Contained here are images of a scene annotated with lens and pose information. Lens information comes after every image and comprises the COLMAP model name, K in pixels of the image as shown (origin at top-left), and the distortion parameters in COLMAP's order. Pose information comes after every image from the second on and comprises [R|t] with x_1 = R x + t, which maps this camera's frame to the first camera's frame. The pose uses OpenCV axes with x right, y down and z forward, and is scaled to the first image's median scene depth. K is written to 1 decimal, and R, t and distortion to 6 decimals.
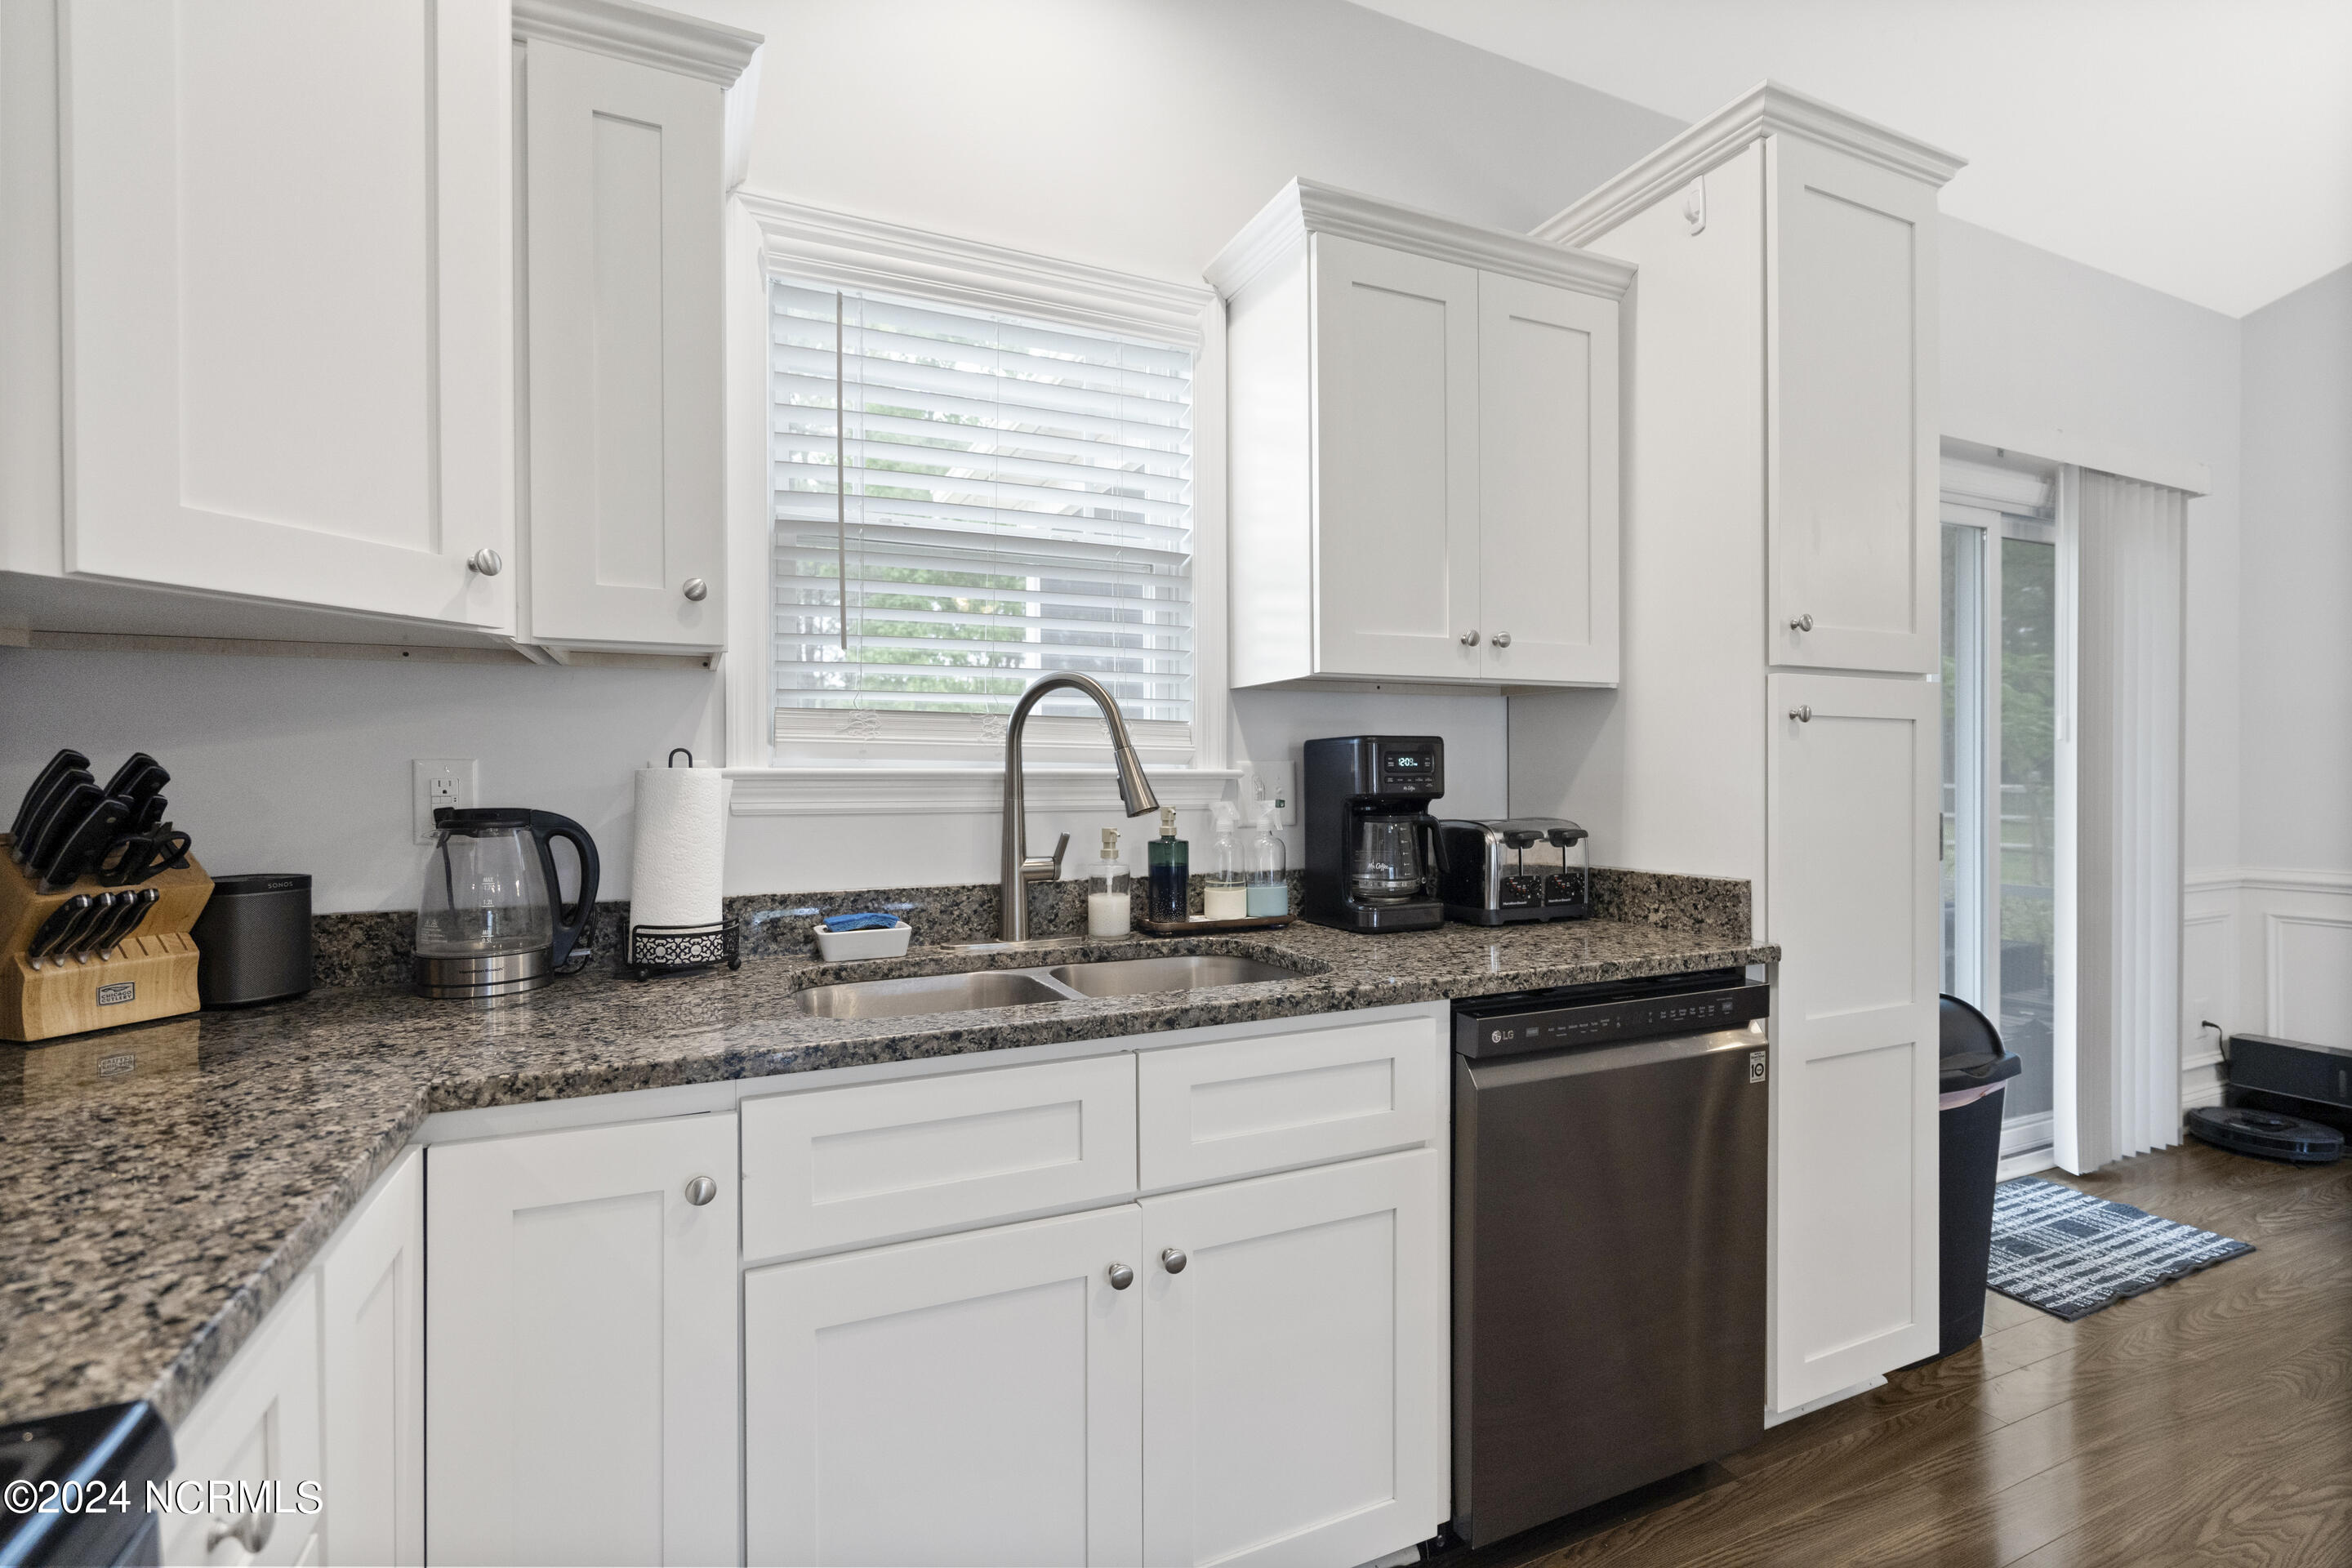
lens RADIAL K [[1080.4, 0, 1176.0], [0, 1080.4, 784.0], [0, 0, 1]] dist [-0.001104, -0.000477]
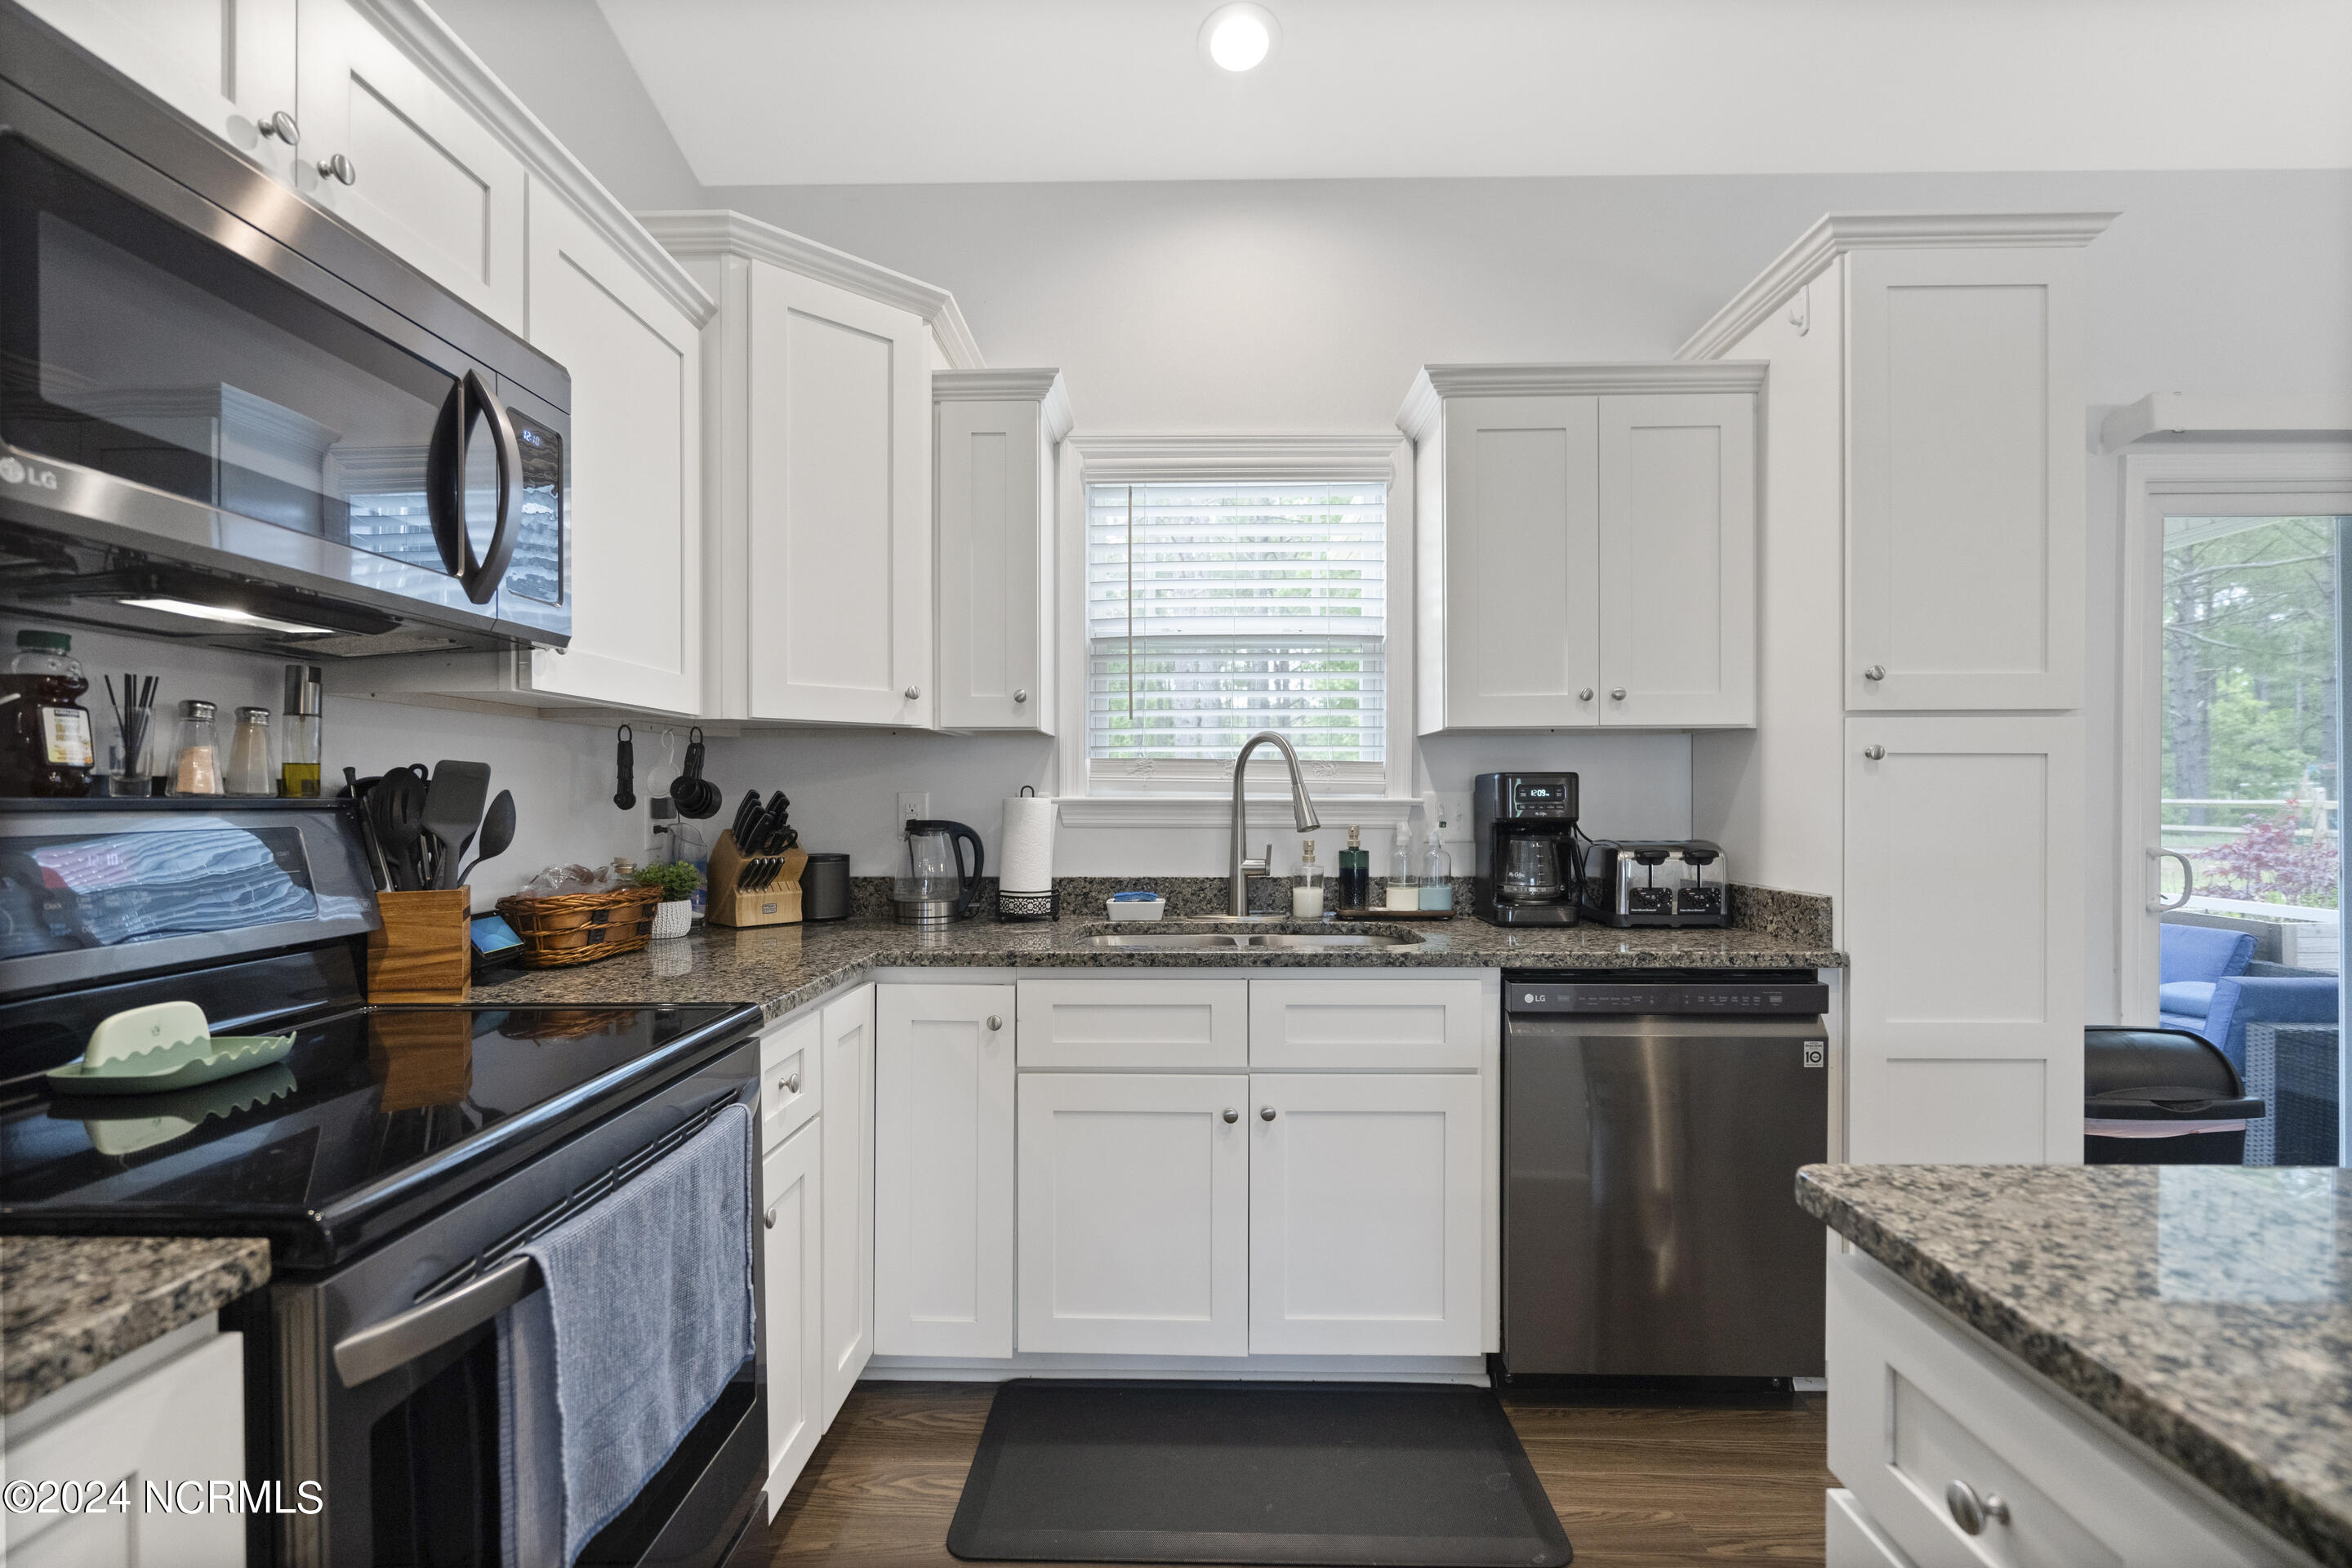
lens RADIAL K [[1088.7, 0, 1173.2], [0, 1088.7, 802.1], [0, 0, 1]] dist [-0.000804, 0.000002]
pose [[0.901156, 0.005910, -0.433454, 0.408607], [-0.005570, 0.999982, 0.002054, -0.010964], [0.433459, 0.000564, 0.901173, -0.359645]]
